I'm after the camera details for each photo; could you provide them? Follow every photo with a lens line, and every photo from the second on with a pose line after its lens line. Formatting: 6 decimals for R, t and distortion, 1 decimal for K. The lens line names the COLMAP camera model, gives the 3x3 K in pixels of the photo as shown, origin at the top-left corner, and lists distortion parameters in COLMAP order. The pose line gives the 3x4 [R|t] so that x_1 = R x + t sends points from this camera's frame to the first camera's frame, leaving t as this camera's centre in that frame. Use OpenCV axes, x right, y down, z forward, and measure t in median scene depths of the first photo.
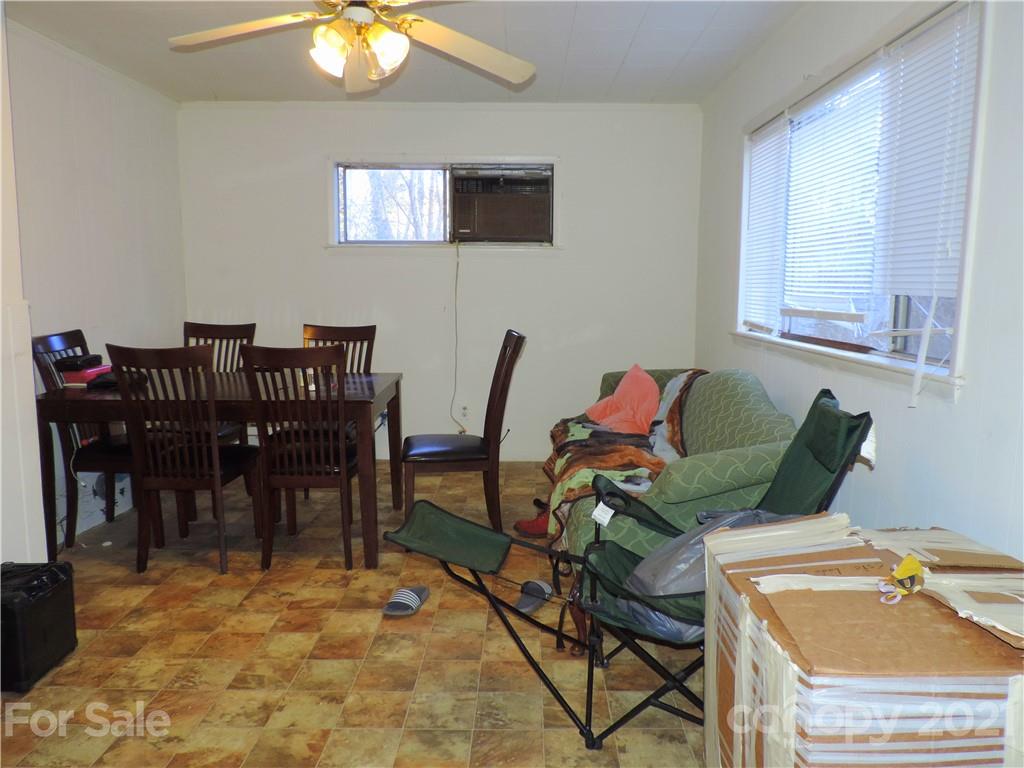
lens RADIAL K [[728.0, 0, 529.2], [0, 728.0, 383.9], [0, 0, 1]] dist [-0.023762, -0.000576]
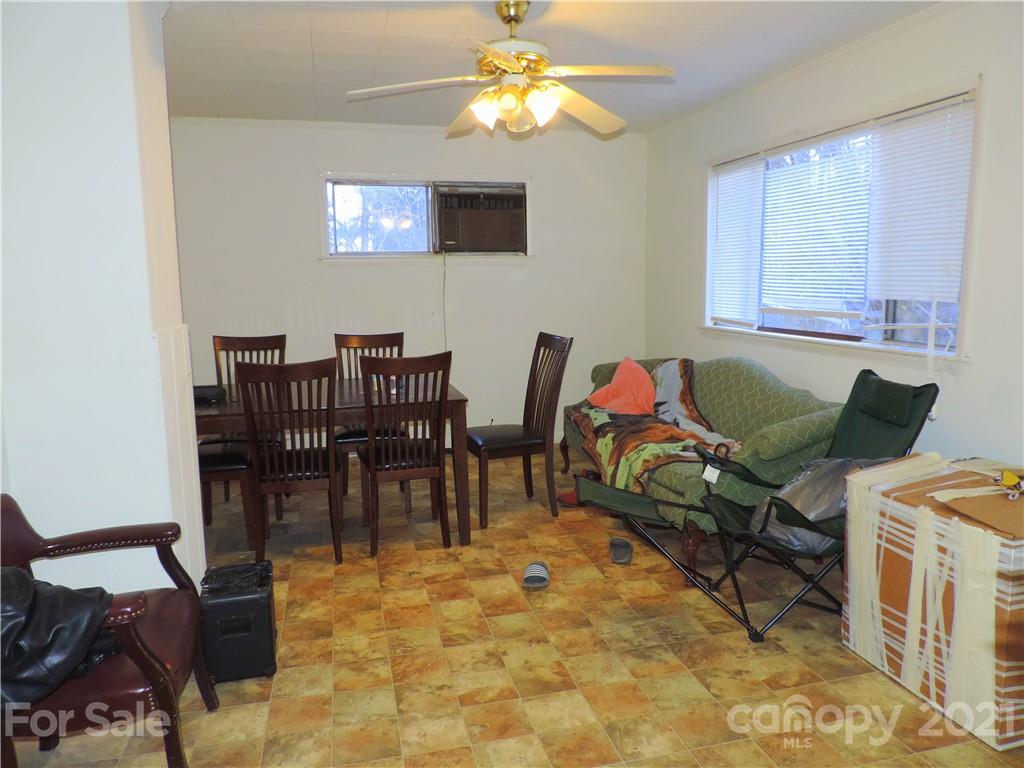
lens RADIAL K [[712.4, 0, 512.0], [0, 712.4, 384.0], [0, 0, 1]] dist [-0.022946, -0.000683]
pose [[0.969774, -0.055232, 0.237673, -0.421940], [0.051844, 0.998445, 0.020488, -0.020862], [-0.238435, -0.007547, 0.971129, -0.117568]]
